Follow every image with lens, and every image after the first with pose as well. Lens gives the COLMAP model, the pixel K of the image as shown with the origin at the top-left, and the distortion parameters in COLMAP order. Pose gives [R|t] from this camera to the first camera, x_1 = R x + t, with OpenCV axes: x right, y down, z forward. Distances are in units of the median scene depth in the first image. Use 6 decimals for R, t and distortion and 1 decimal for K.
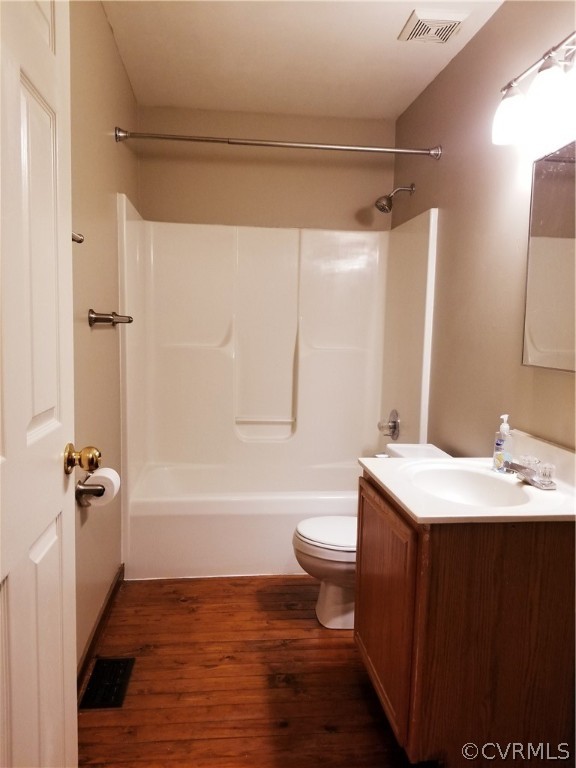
lens RADIAL K [[584.2, 0, 288.0], [0, 584.2, 384.0], [0, 0, 1]] dist [0.022250, -0.063266]
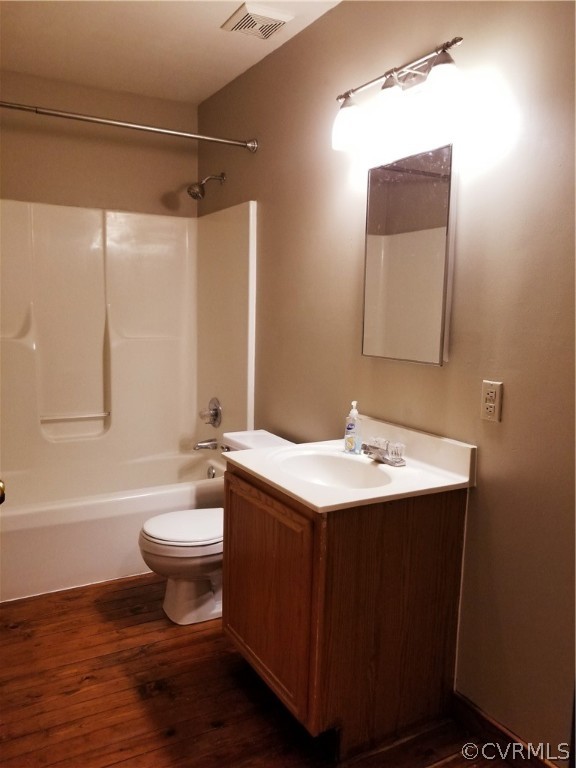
lens RADIAL K [[584.2, 0, 288.0], [0, 584.2, 384.0], [0, 0, 1]] dist [0.005572, -0.041091]
pose [[0.921888, -0.049998, 0.384218, -0.135153], [0.037568, 0.998501, 0.039793, -0.023433], [-0.385631, -0.022251, 0.922385, 0.033429]]
